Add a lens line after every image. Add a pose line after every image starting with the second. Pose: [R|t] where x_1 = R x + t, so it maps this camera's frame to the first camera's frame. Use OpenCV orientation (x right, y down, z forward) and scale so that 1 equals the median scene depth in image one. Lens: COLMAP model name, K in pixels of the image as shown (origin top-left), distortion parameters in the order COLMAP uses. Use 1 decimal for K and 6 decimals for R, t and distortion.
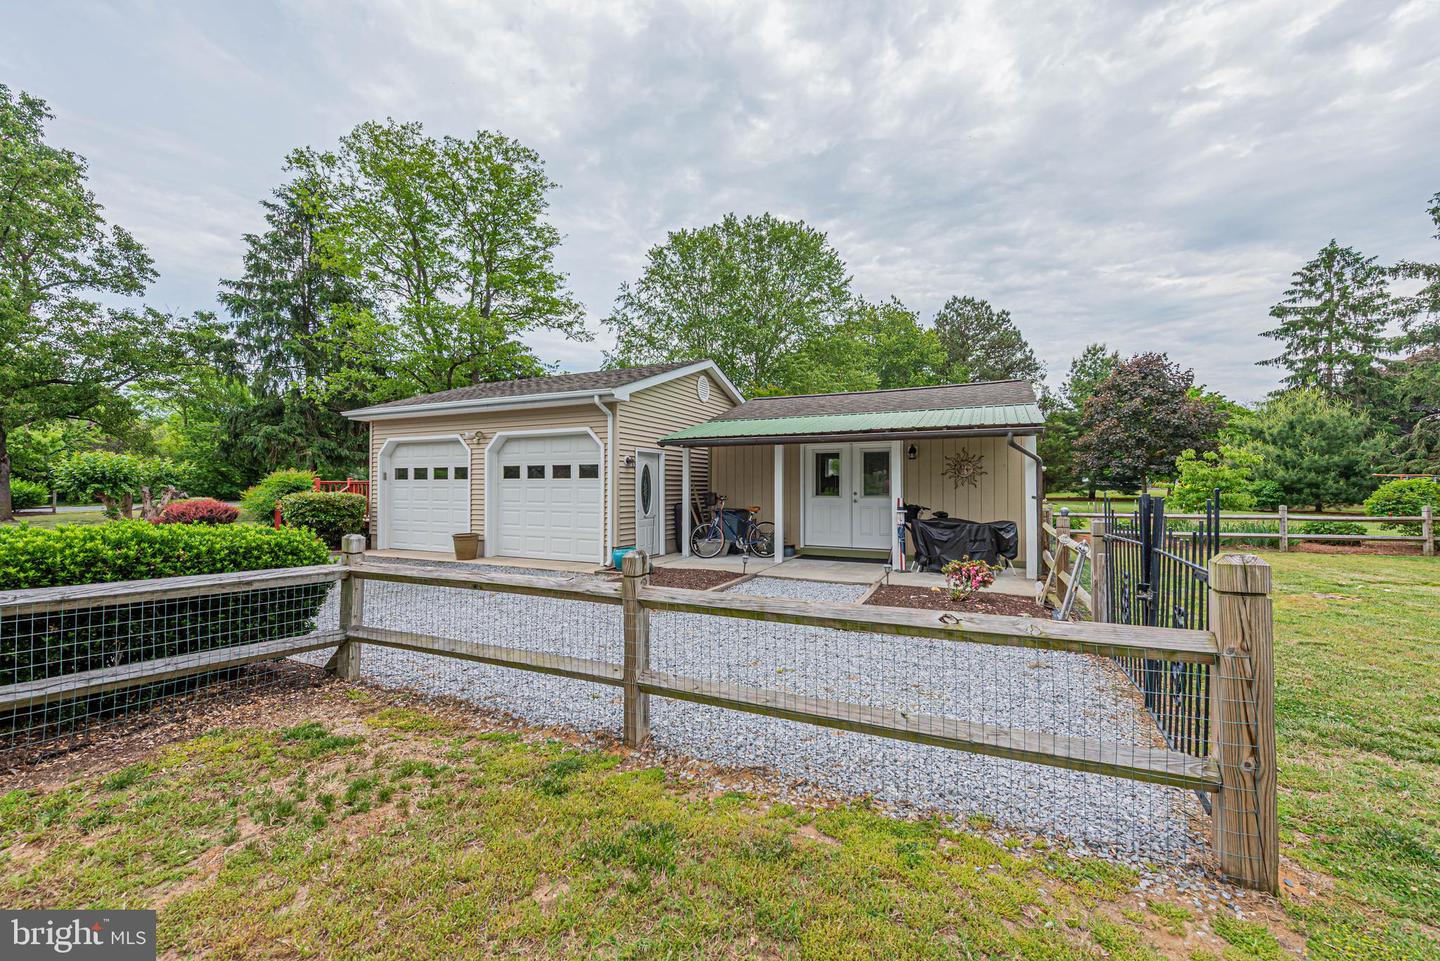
lens RADIAL K [[619.2, 0, 696.9], [0, 619.2, 492.8], [0, 0, 1]] dist [0.000785, -0.000070]
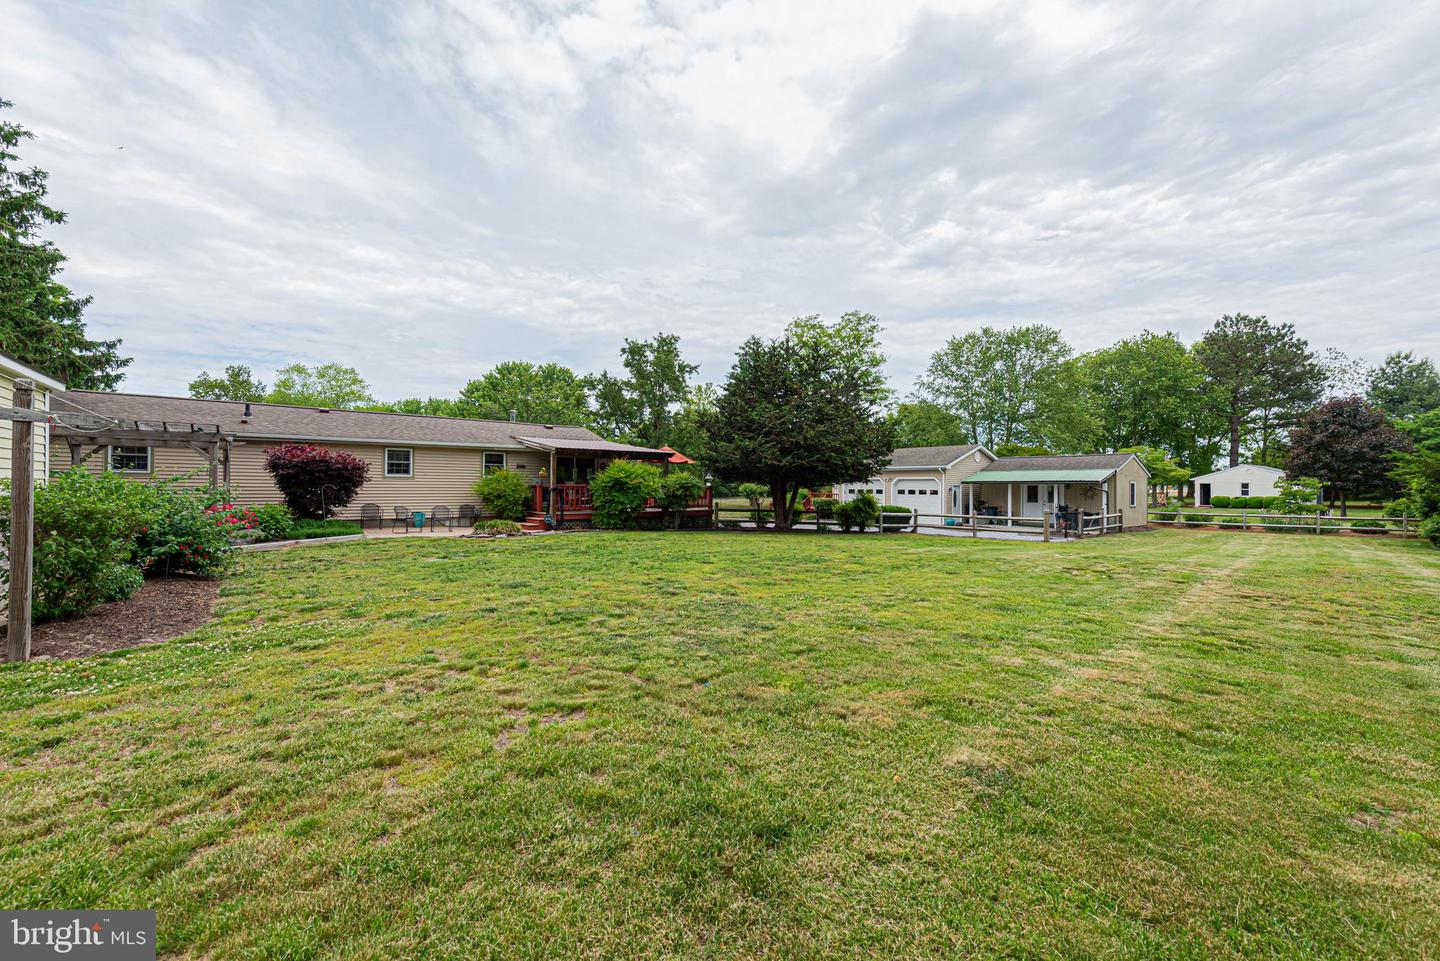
lens RADIAL K [[619.2, 0, 696.9], [0, 619.2, 492.8], [0, 0, 1]] dist [0.000785, -0.000070]
pose [[0.925082, 0.008920, -0.379662, -0.096117], [-0.009430, 0.999955, 0.000517, -0.022677], [0.379649, 0.003102, 0.925125, -1.893440]]
